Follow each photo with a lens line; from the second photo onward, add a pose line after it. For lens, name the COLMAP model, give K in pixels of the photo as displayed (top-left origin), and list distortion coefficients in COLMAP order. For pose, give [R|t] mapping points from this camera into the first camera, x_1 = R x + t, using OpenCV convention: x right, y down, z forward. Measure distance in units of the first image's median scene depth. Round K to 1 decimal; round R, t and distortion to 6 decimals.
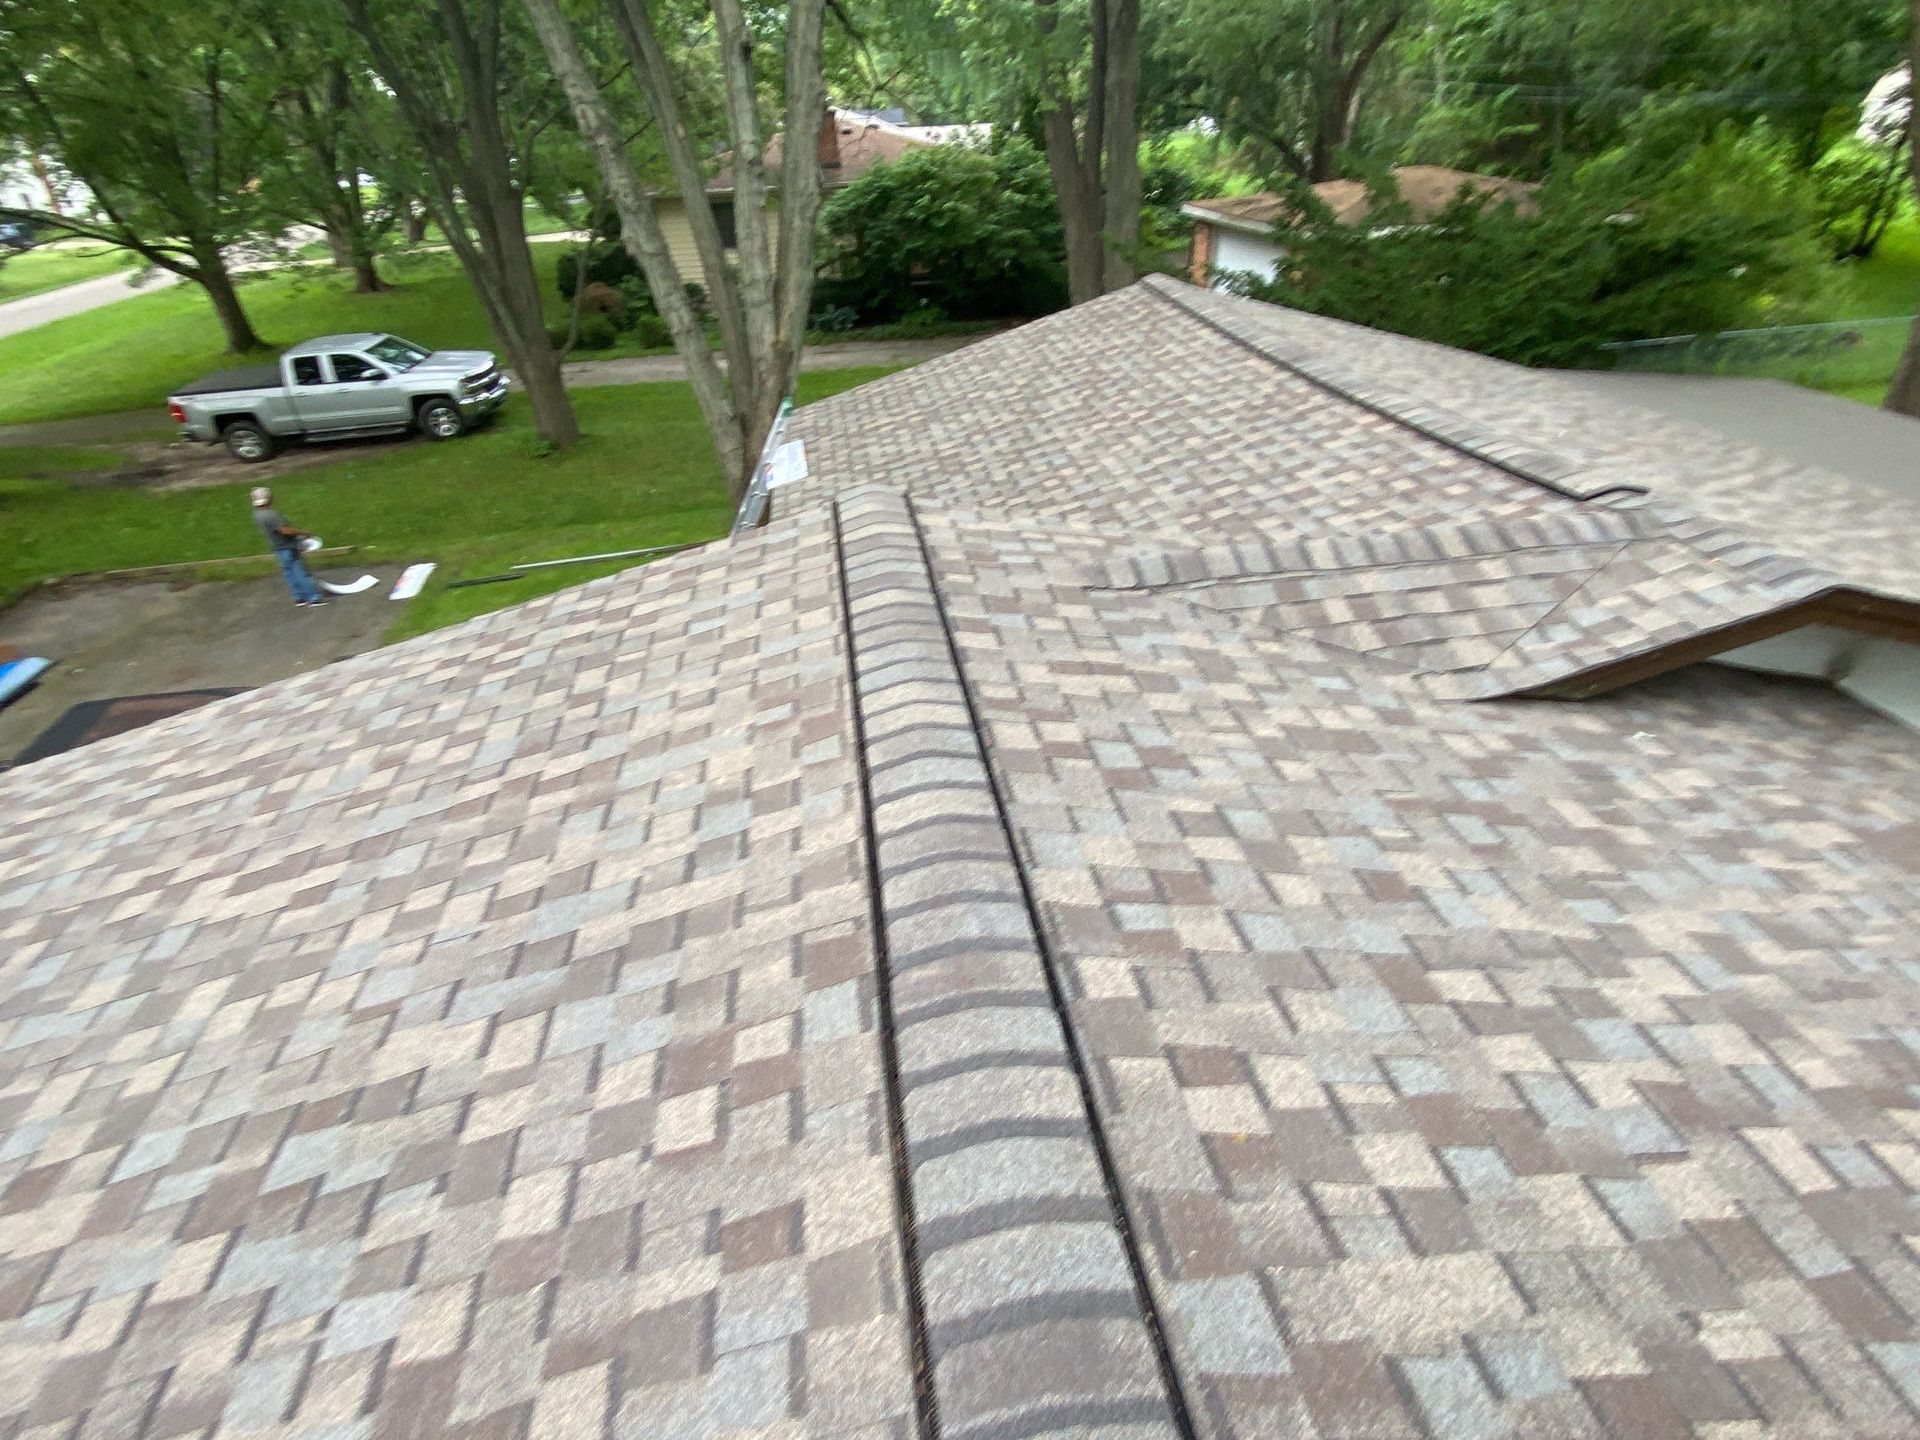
lens RADIAL K [[984.1, 0, 955.8], [0, 984.1, 730.8], [0, 0, 1]] dist [0.026697, -0.025310]
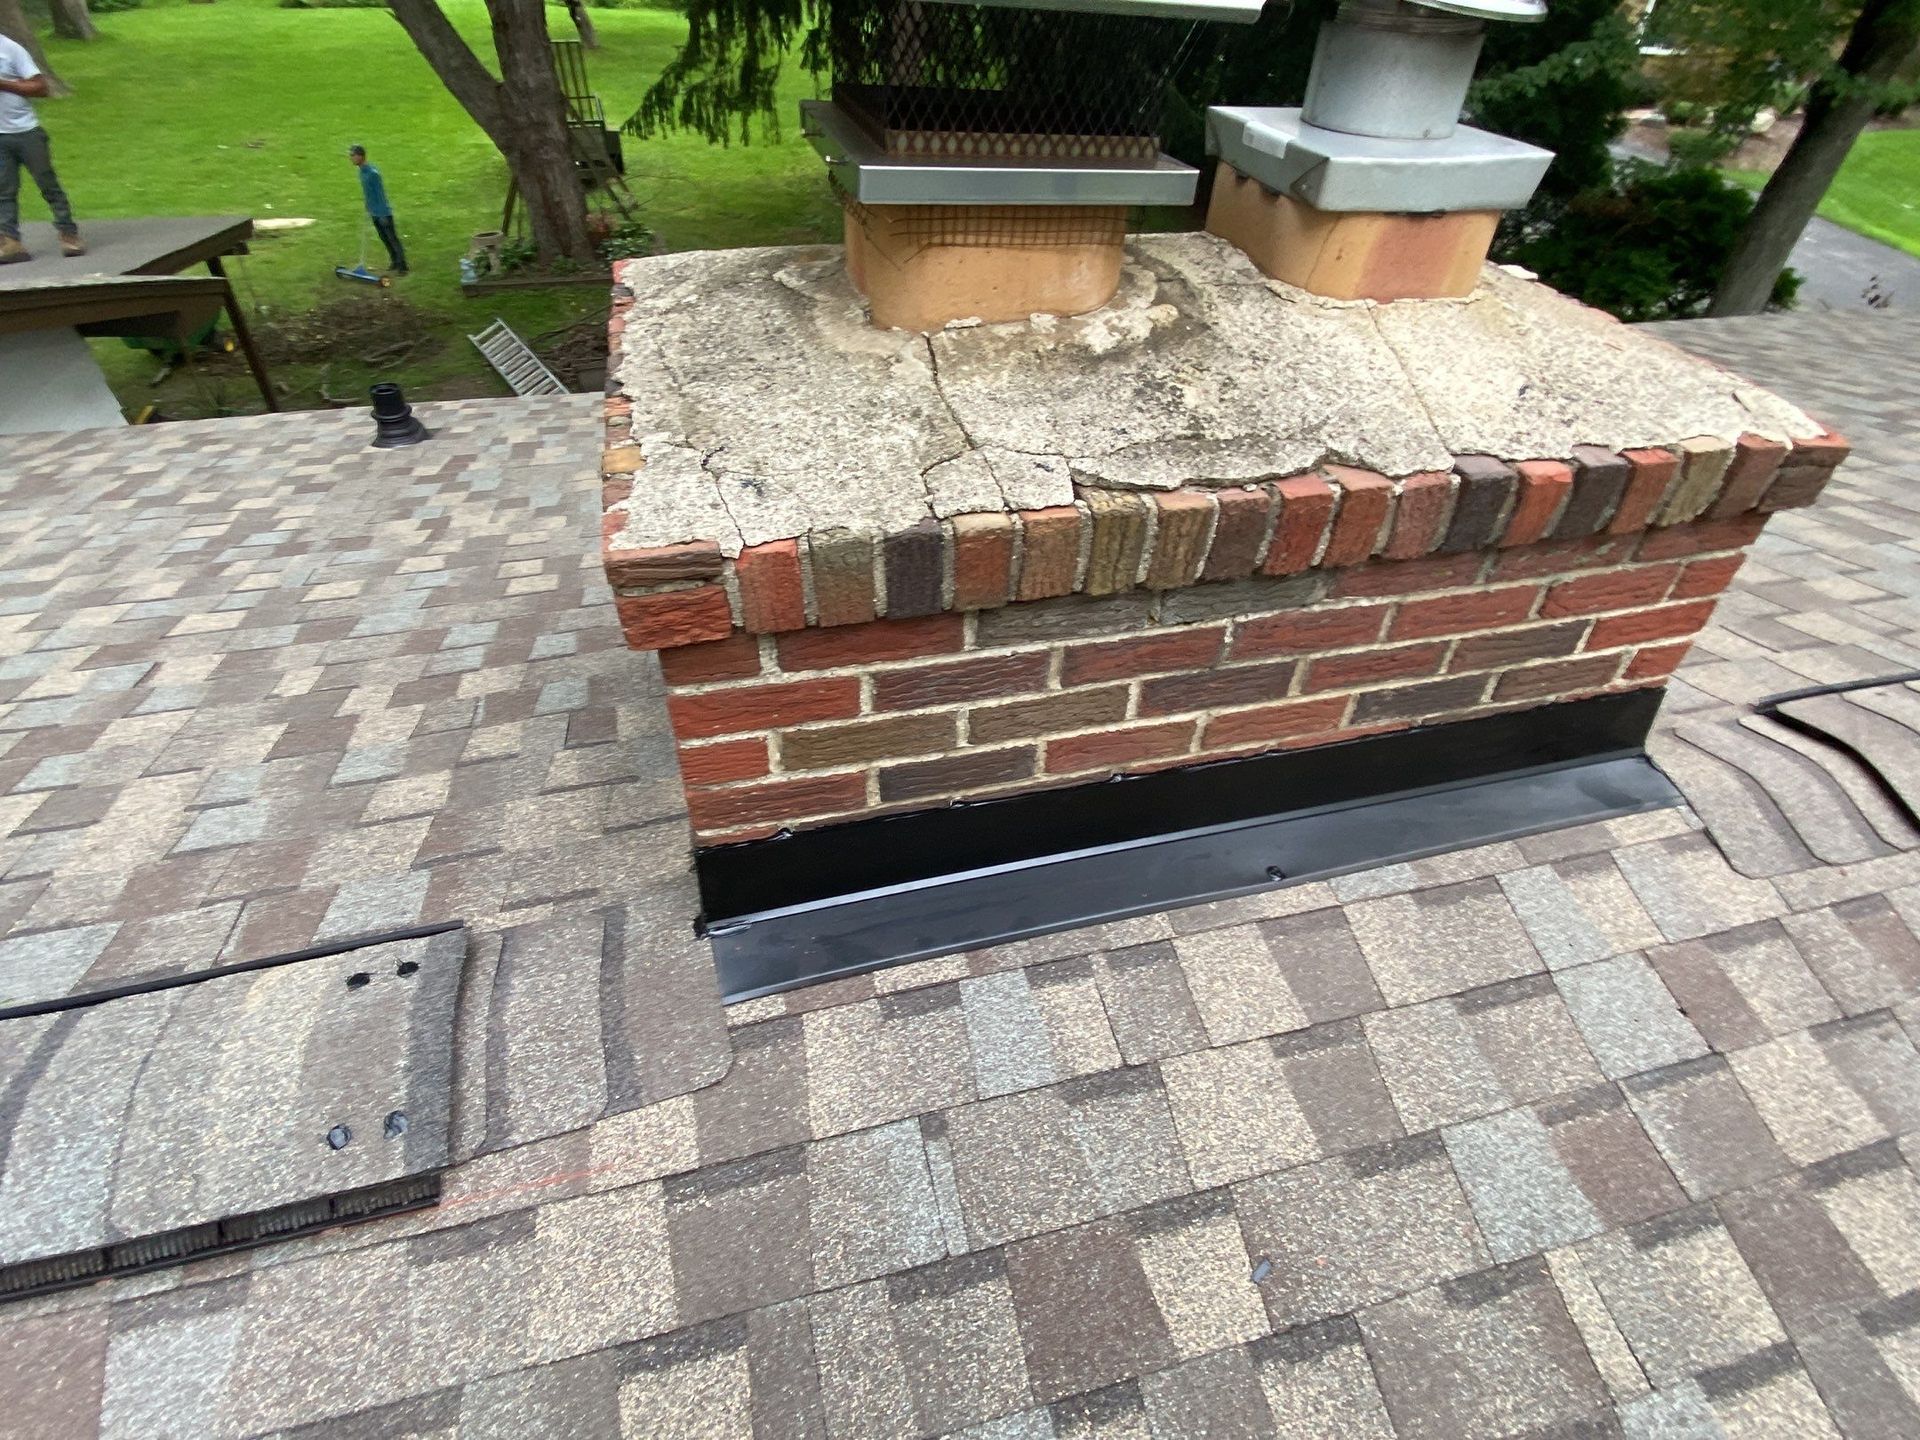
lens RADIAL K [[984.1, 0, 947.8], [0, 984.1, 718.2], [0, 0, 1]] dist [0.026697, -0.025310]
pose [[-0.112398, -0.613197, 0.781893, -0.173269], [0.501456, 0.644326, 0.577396, 0.168673], [-0.857851, 0.456983, 0.235070, -0.000635]]
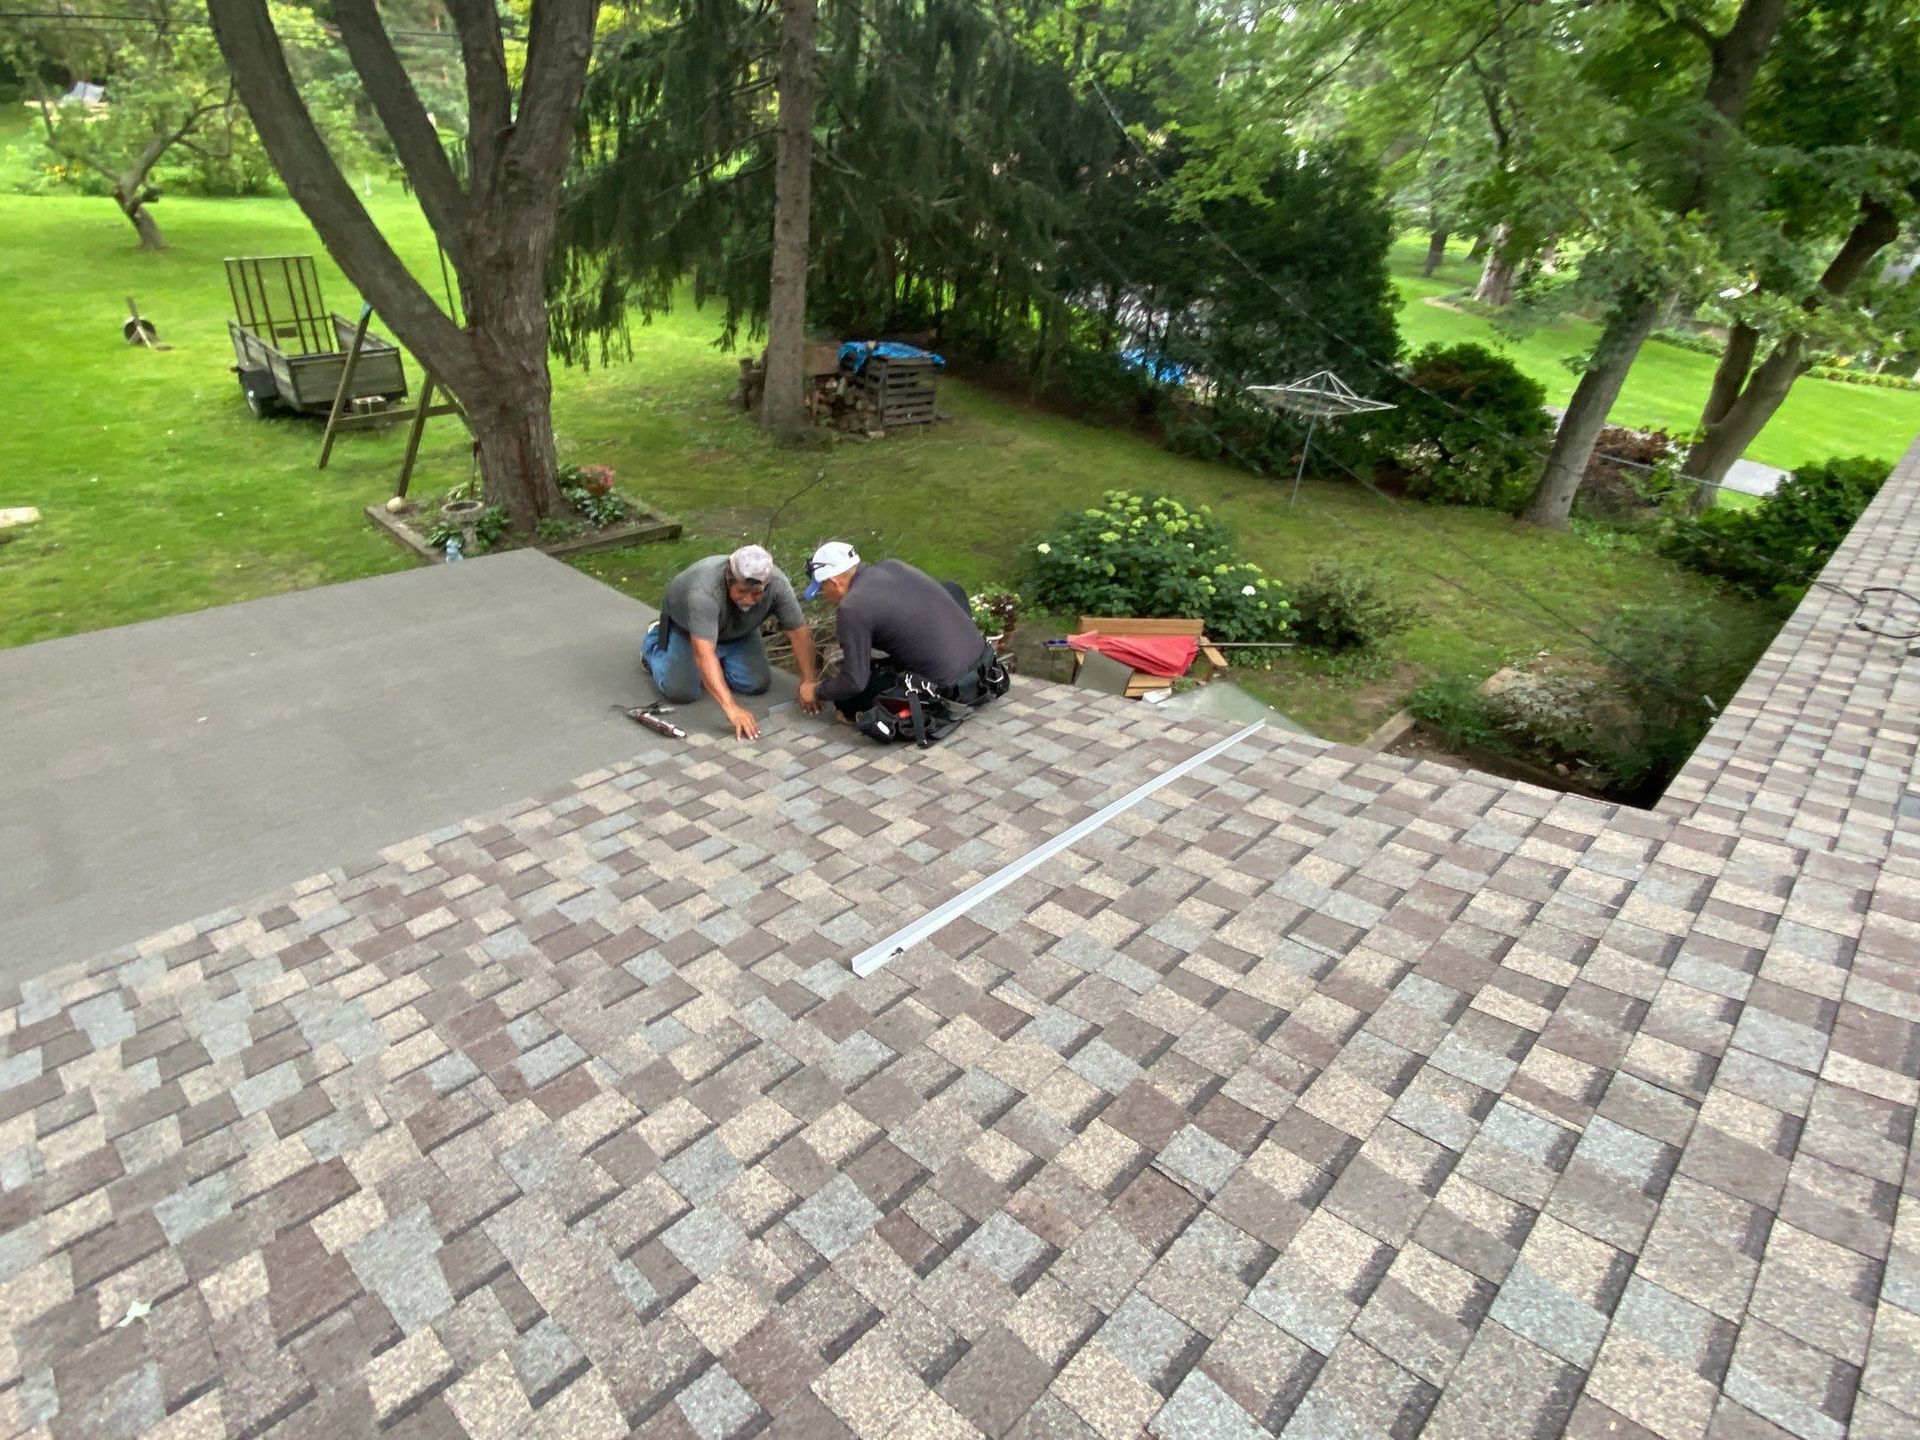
lens RADIAL K [[984.1, 0, 954.5], [0, 984.1, 718.2], [0, 0, 1]] dist [0.026697, -0.025310]
pose [[-0.592736, -0.426594, 0.683141, 1.147520], [0.372326, 0.606990, 0.702094, -1.039550], [-0.714169, 0.670508, -0.200953, 1.771368]]
